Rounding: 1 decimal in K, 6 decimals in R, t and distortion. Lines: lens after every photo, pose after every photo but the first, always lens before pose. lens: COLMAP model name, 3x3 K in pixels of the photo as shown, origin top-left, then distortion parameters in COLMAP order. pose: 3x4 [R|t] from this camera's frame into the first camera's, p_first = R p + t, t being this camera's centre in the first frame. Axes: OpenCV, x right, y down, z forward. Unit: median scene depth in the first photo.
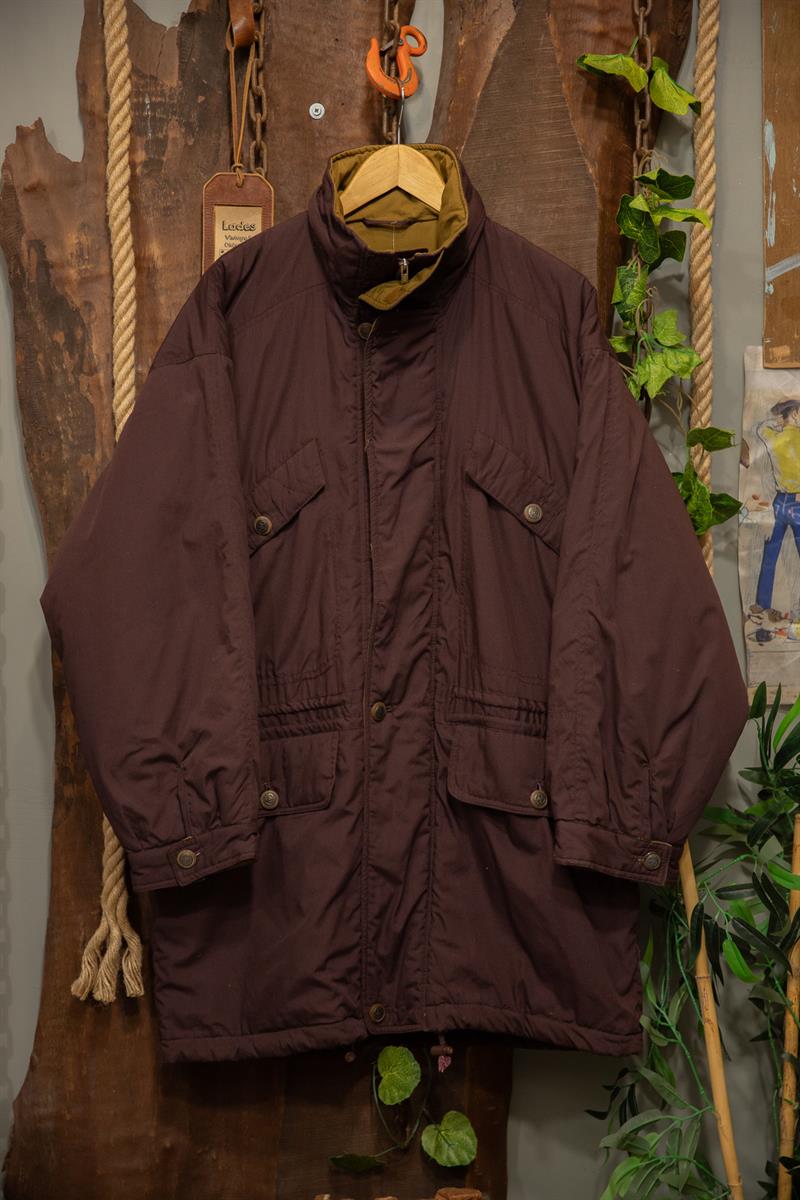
lens RADIAL K [[1967.7, 0, 397.3], [0, 1967.7, 612.5], [0, 0, 1]] dist [0.132539, 0.000000]
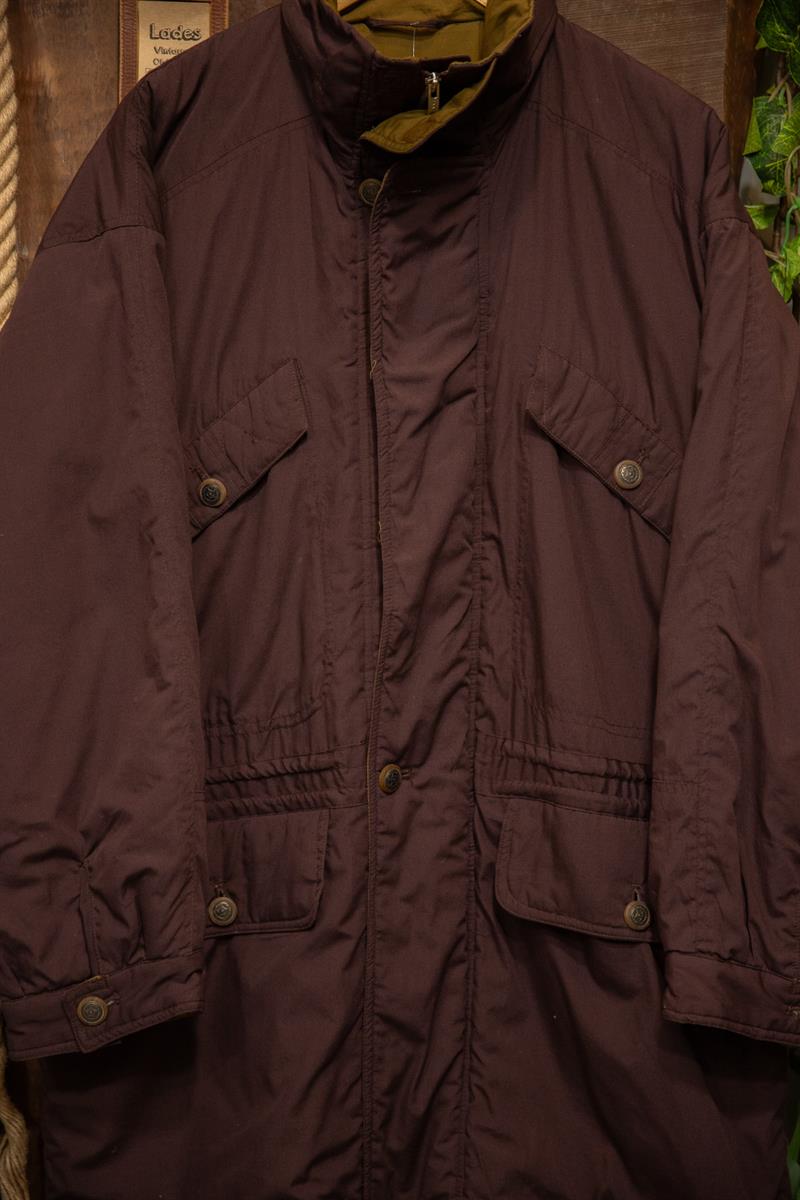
lens RADIAL K [[2032.5, 0, 403.3], [0, 2032.5, 612.4], [0, 0, 1]] dist [0.146398, 0.000000]
pose [[0.999863, 0.001241, 0.016495, -0.016278], [-0.001527, 0.999848, 0.017357, -0.016424], [-0.016471, -0.017380, 0.999713, 0.326329]]
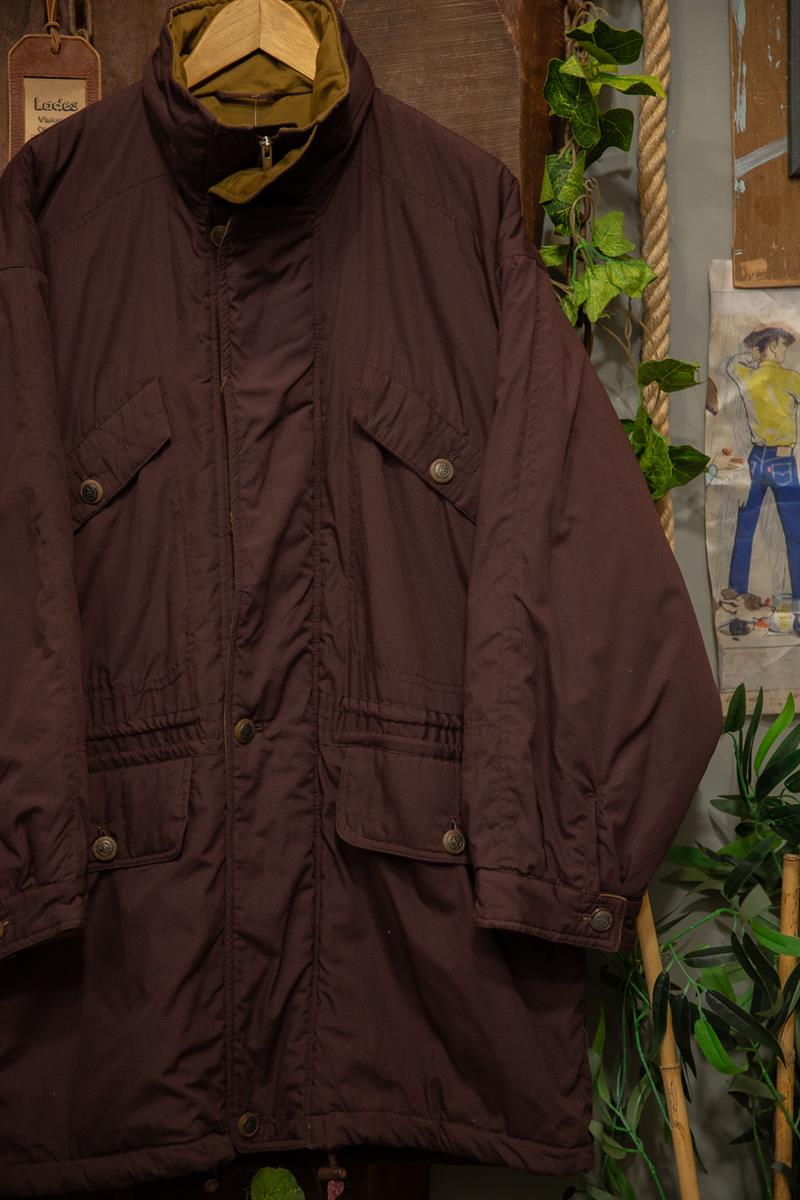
lens RADIAL K [[2055.3, 0, 406.2], [0, 2055.3, 612.3], [0, 0, 1]] dist [0.154351, 0.000000]
pose [[0.999454, -0.014105, 0.029884, 0.030080], [0.014414, 0.999845, -0.010148, 0.012918], [-0.029736, 0.010573, 0.999502, 0.193732]]
